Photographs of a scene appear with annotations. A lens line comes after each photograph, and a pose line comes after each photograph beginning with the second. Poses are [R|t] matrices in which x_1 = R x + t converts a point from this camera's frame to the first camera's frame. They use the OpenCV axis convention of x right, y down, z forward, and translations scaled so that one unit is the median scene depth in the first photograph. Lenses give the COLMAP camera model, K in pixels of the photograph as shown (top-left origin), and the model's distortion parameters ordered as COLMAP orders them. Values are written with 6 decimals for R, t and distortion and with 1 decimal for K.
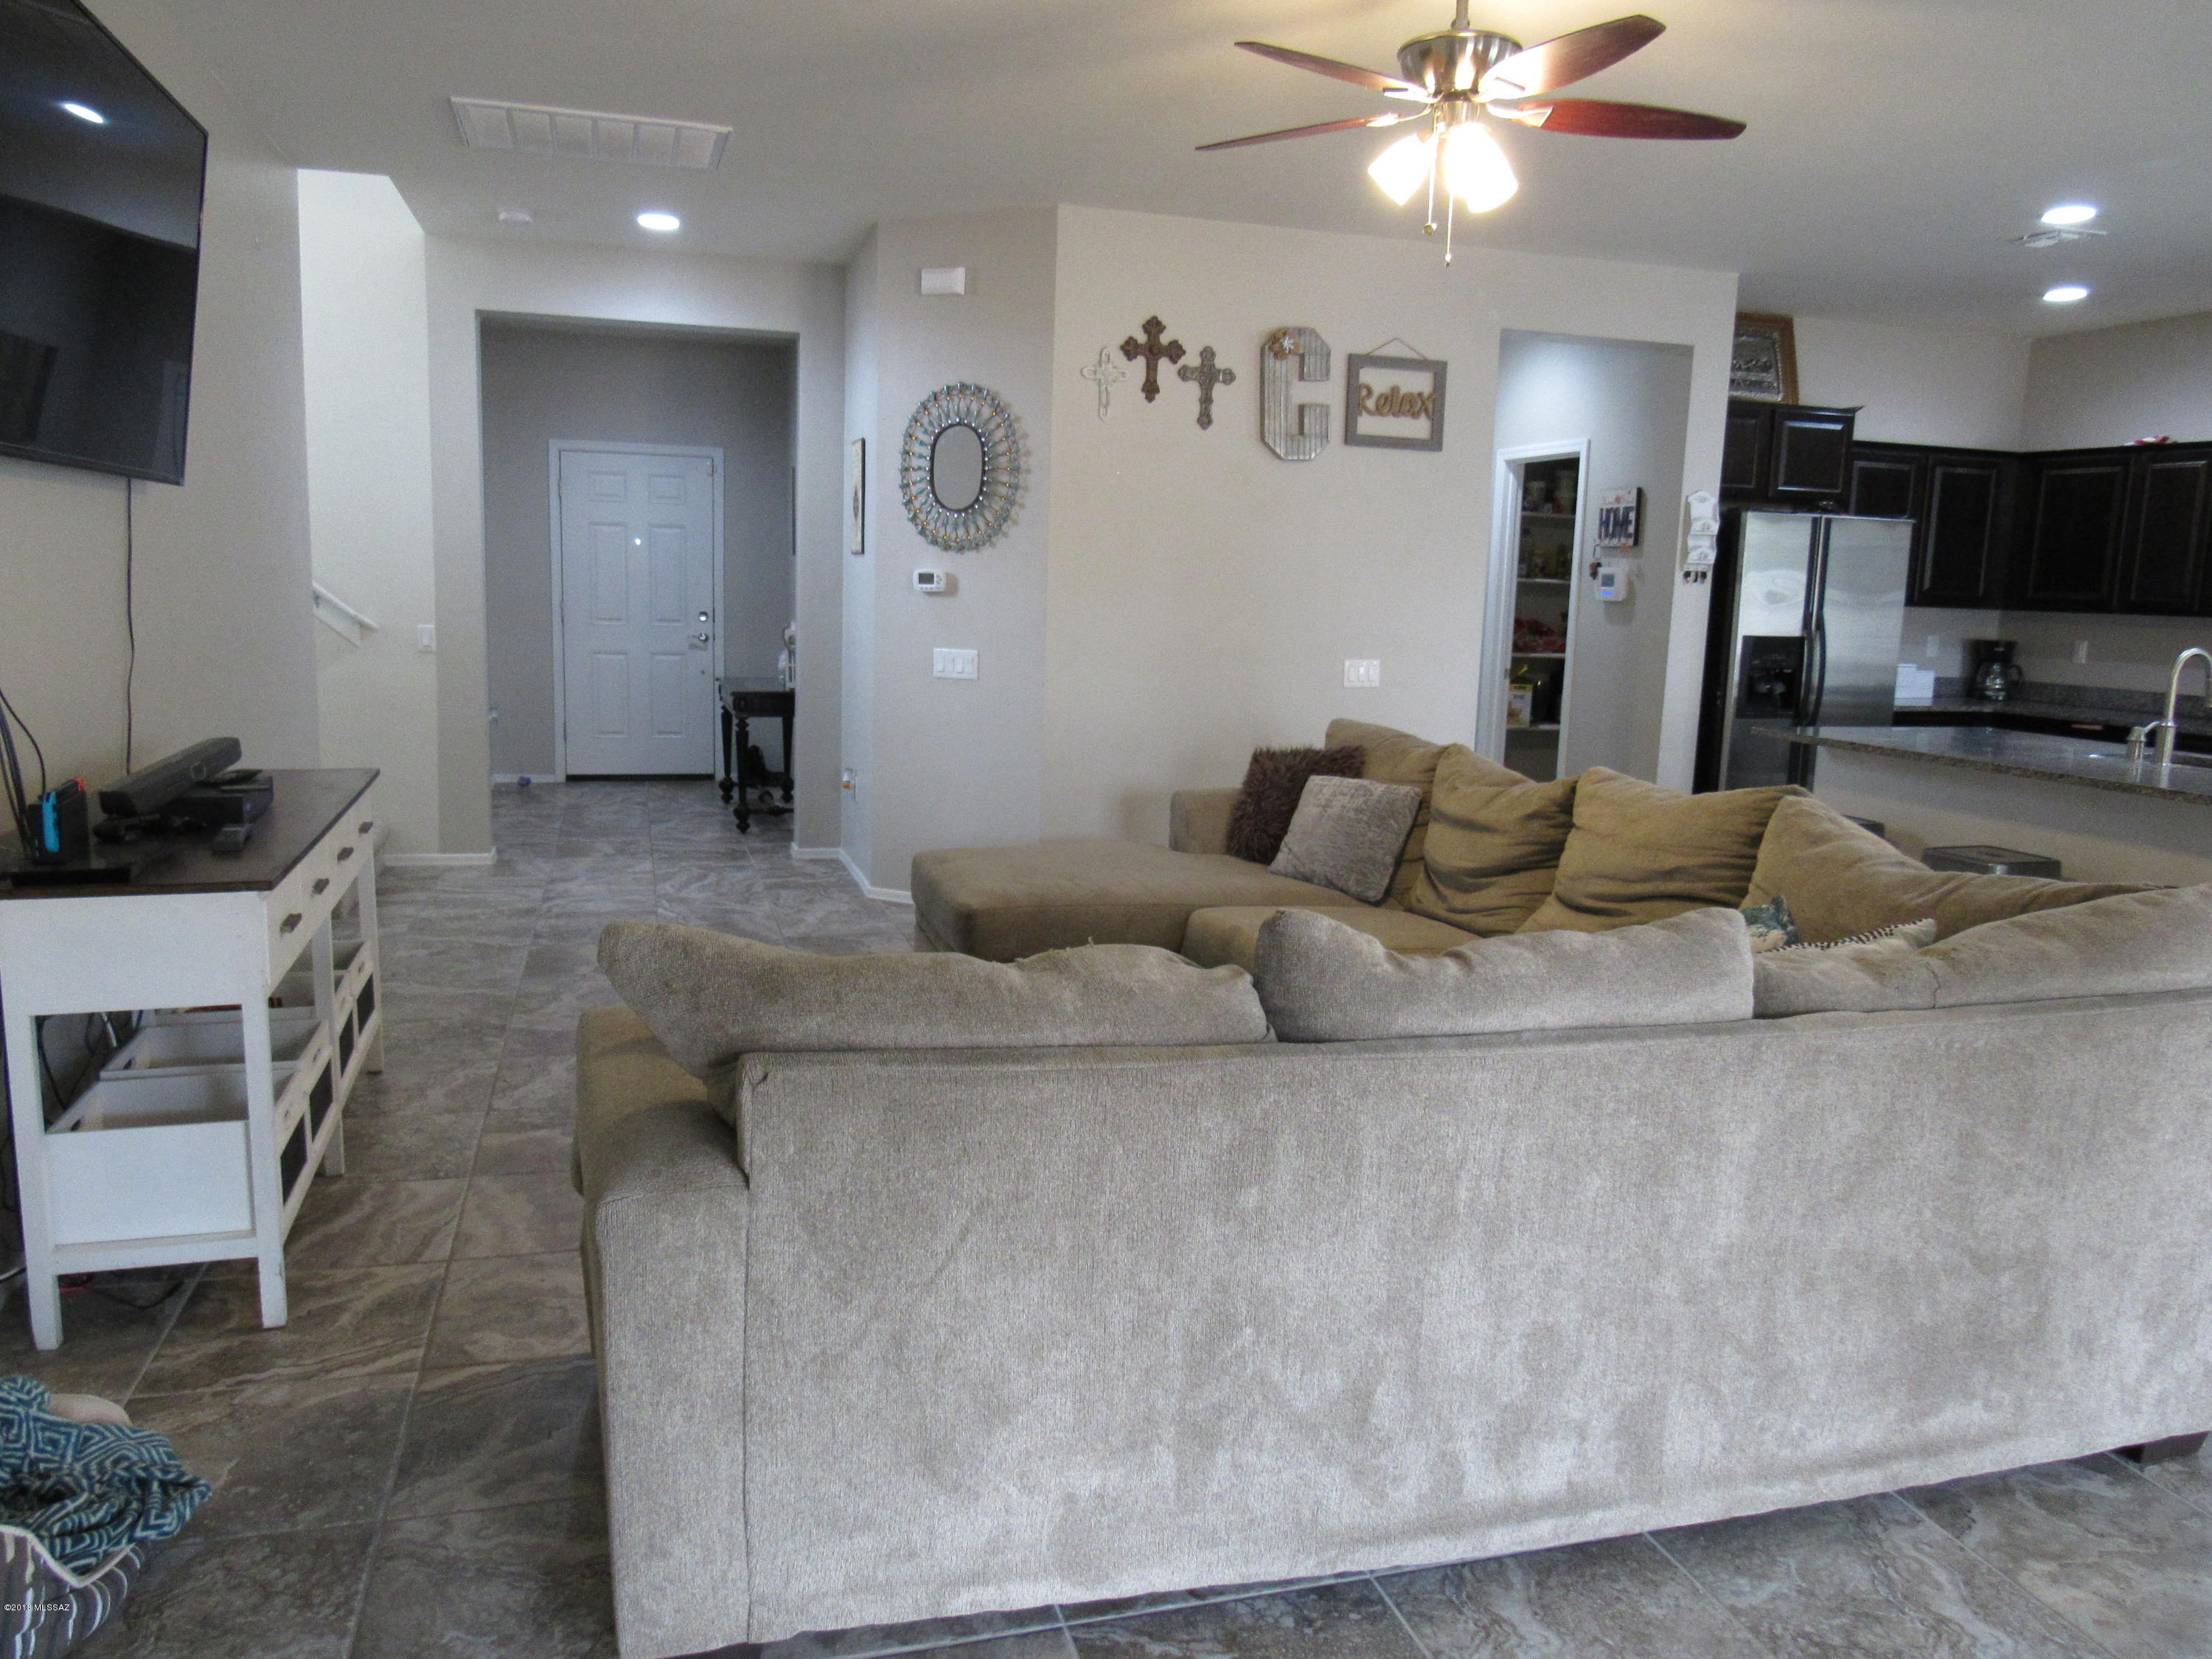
lens RADIAL K [[1576.5, 0, 1106.0], [0, 1576.5, 829.5], [0, 0, 1]] dist [-0.028836, 0.007946]
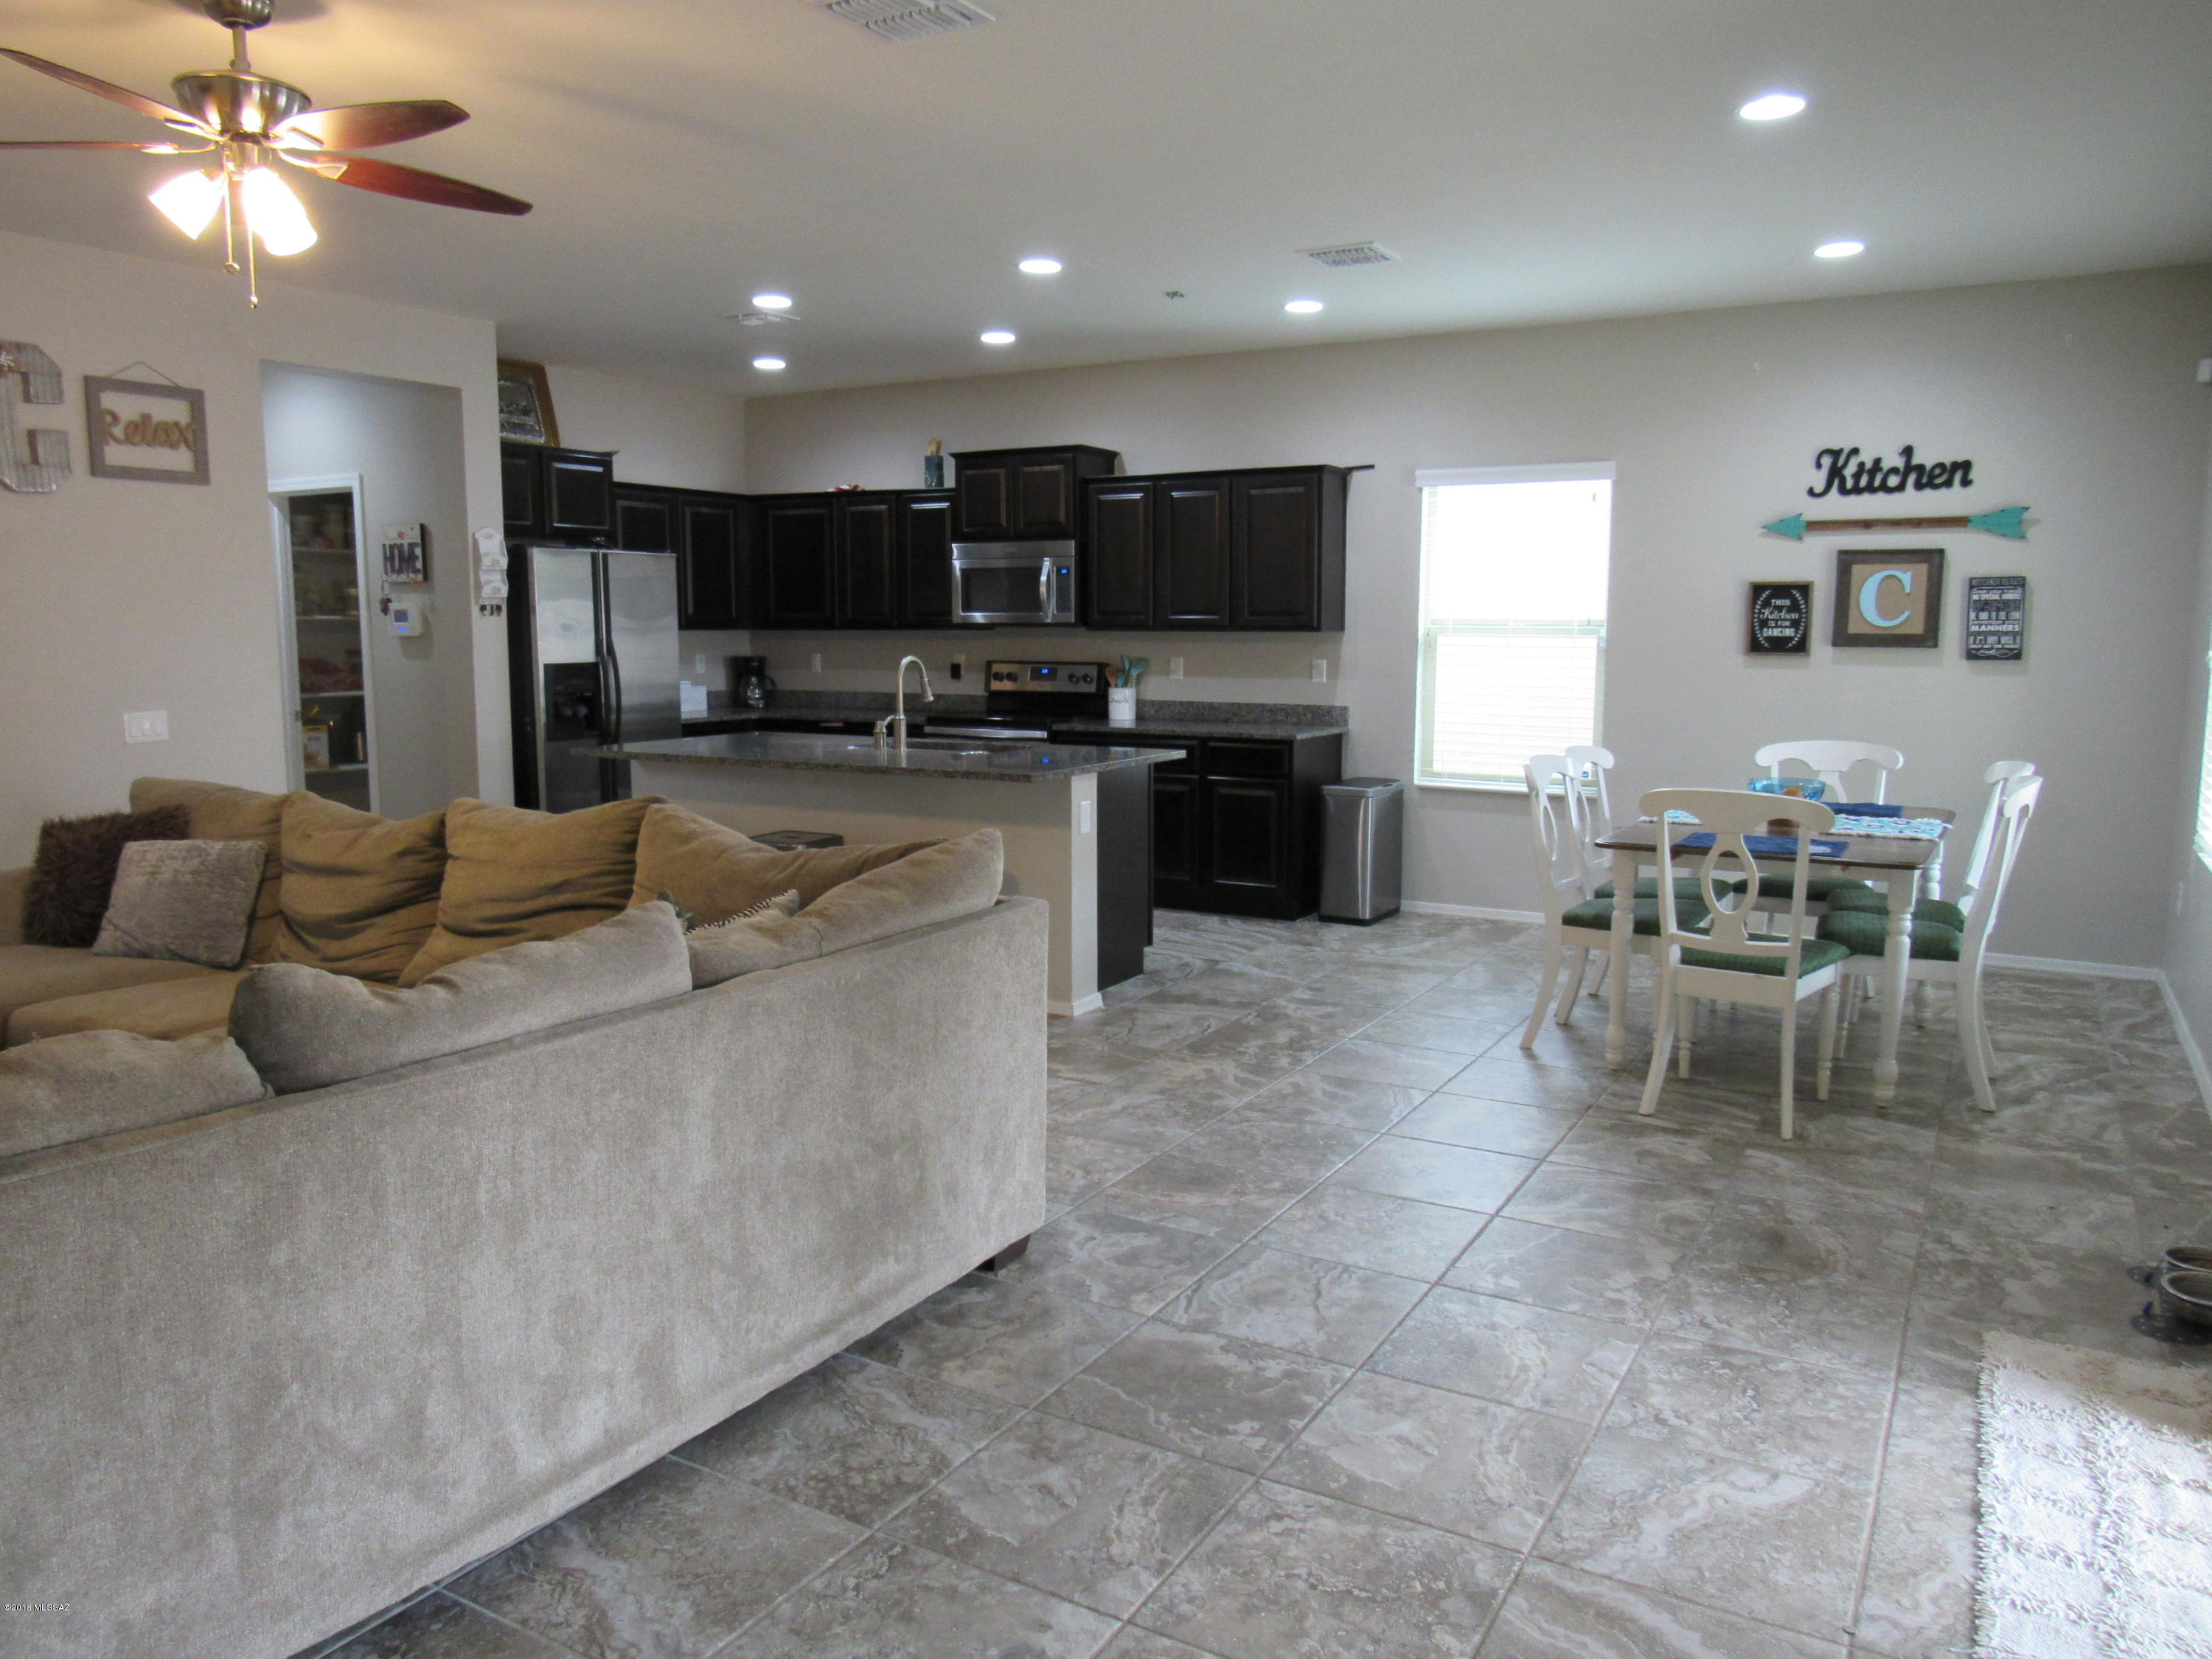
lens RADIAL K [[1550.5, 0, 1106.6], [0, 1550.5, 817.9], [0, 0, 1]] dist [-0.042237, 0.001135]
pose [[0.730056, -0.112403, 0.674080, -0.072855], [0.127749, 0.991440, 0.026965, 0.000248], [-0.671341, 0.066427, 0.738166, -0.042424]]
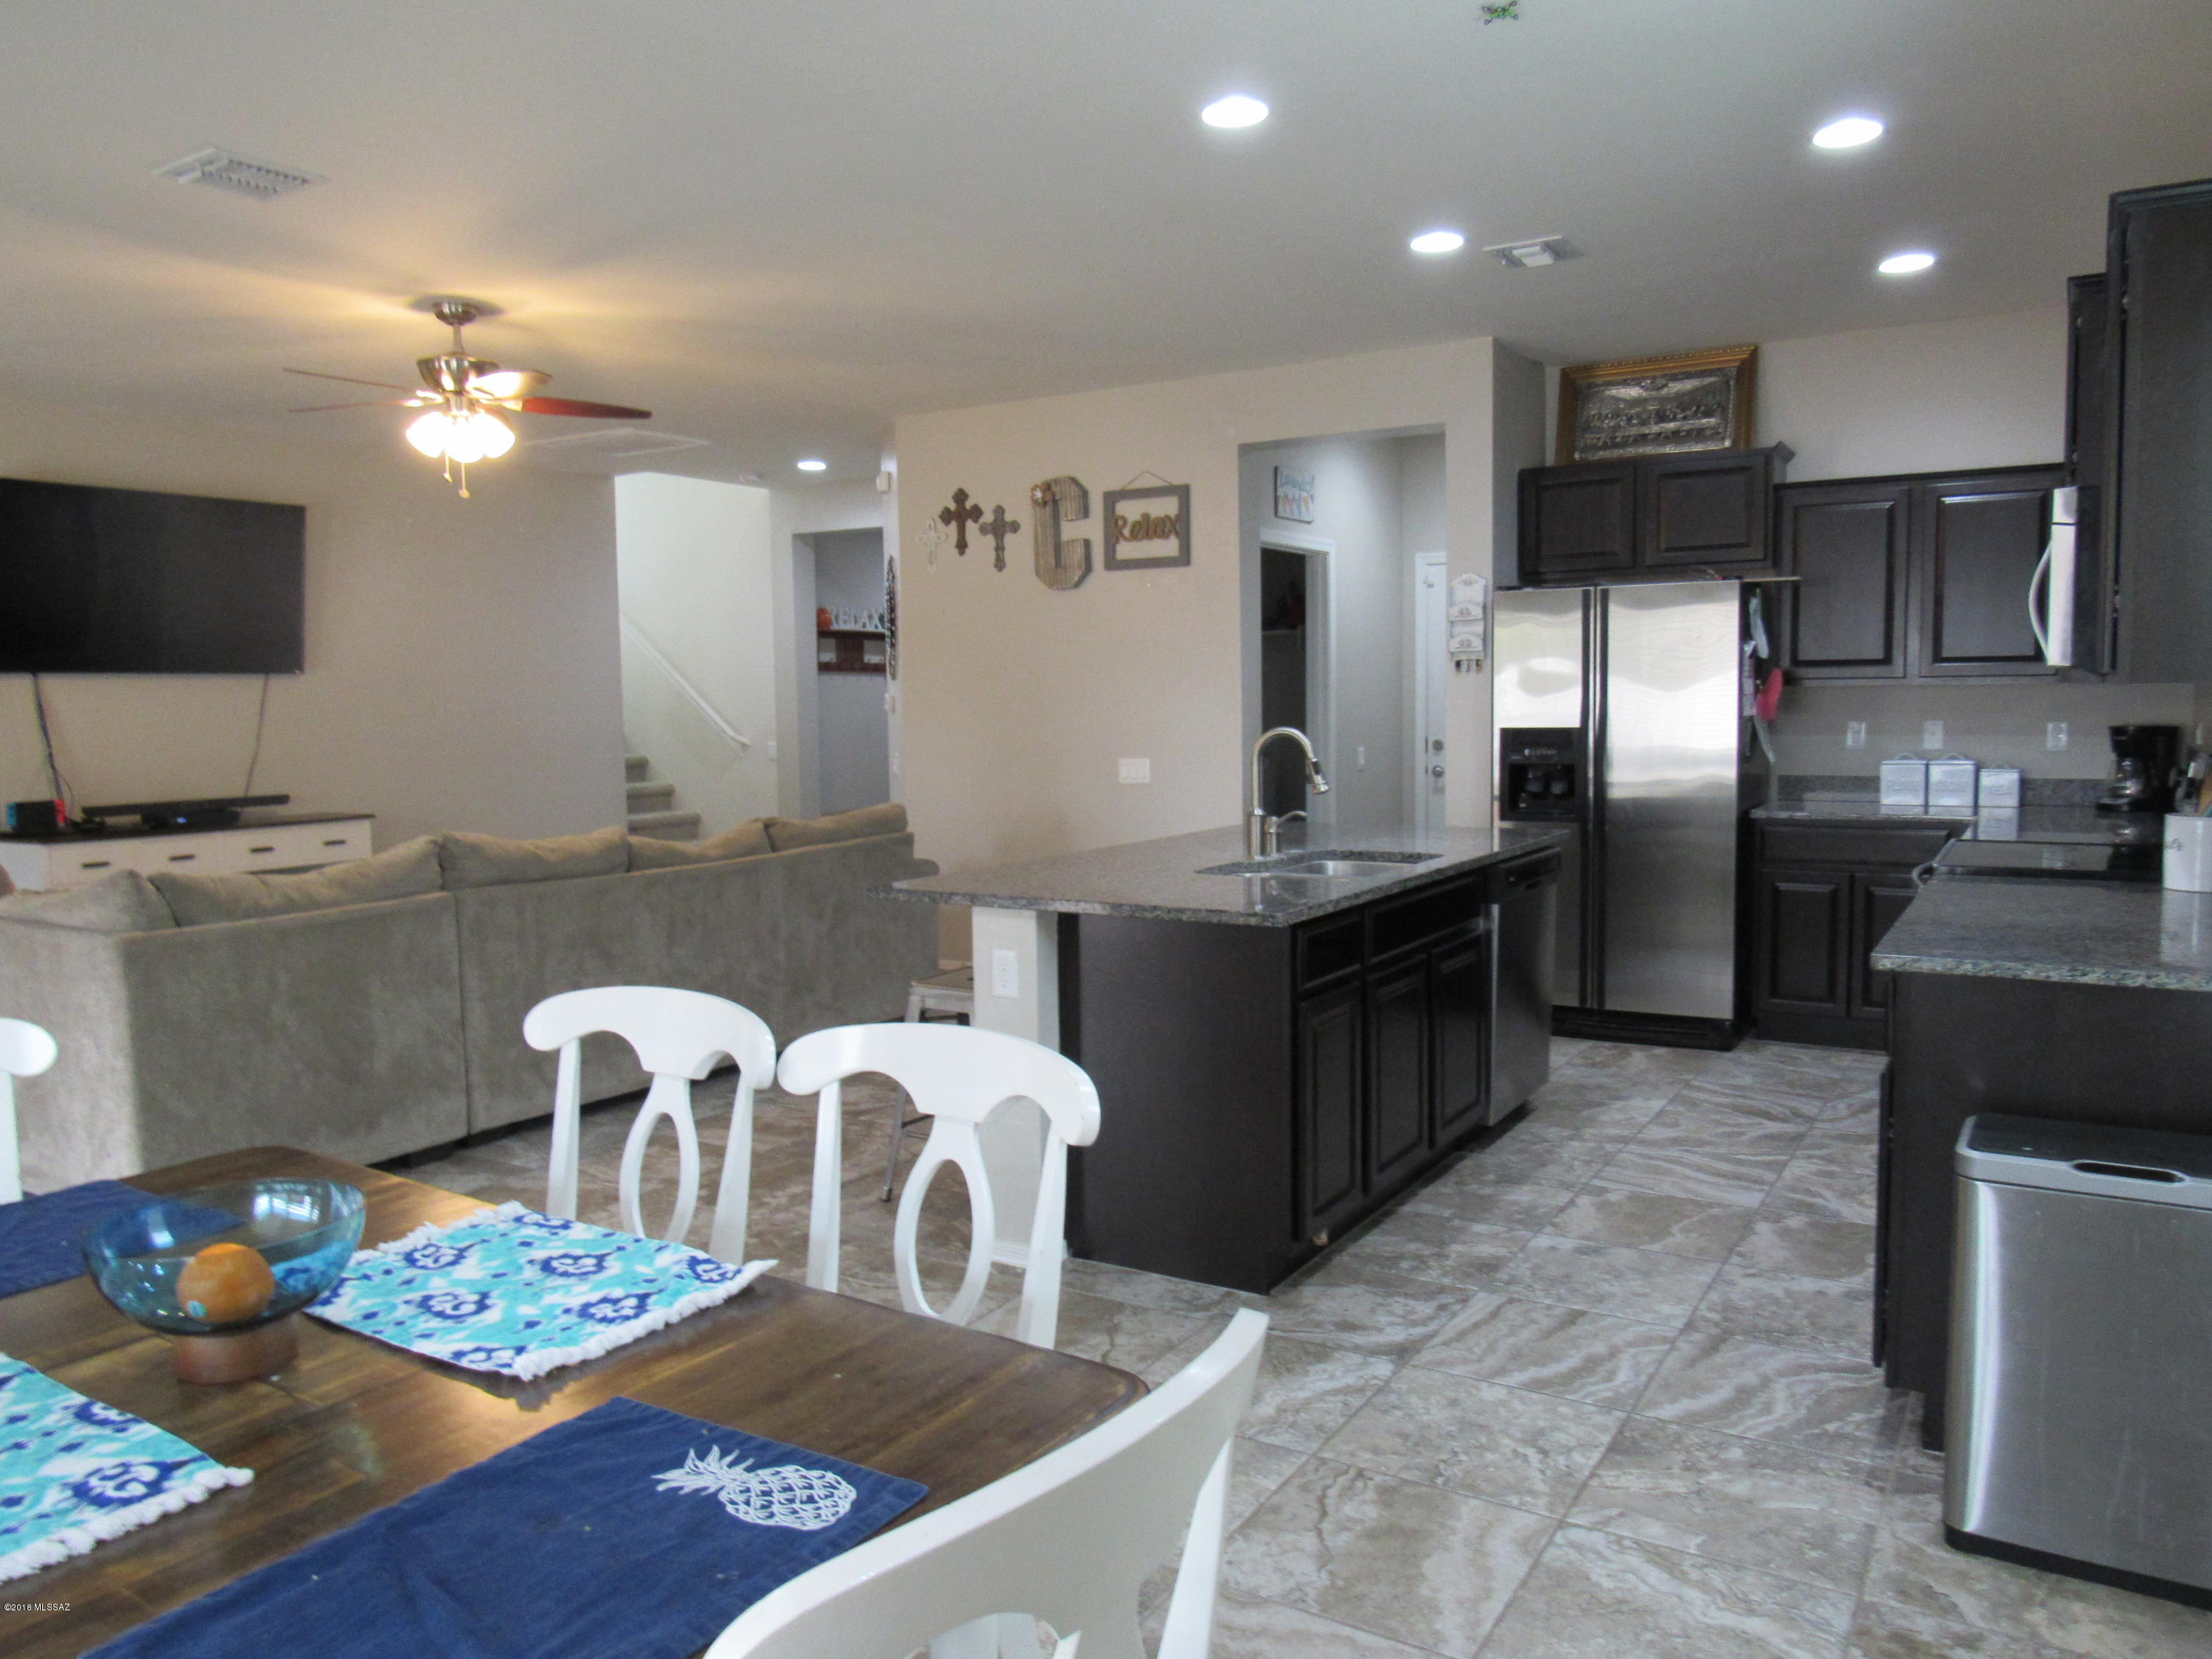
lens RADIAL K [[1576.5, 0, 1106.0], [0, 1576.5, 829.5], [0, 0, 1]] dist [-0.028836, 0.007946]
pose [[0.667354, 0.023587, -0.744367, 2.300547], [-0.079769, 0.996012, -0.039955, -0.028038], [0.740456, 0.086042, 0.666574, 0.584999]]
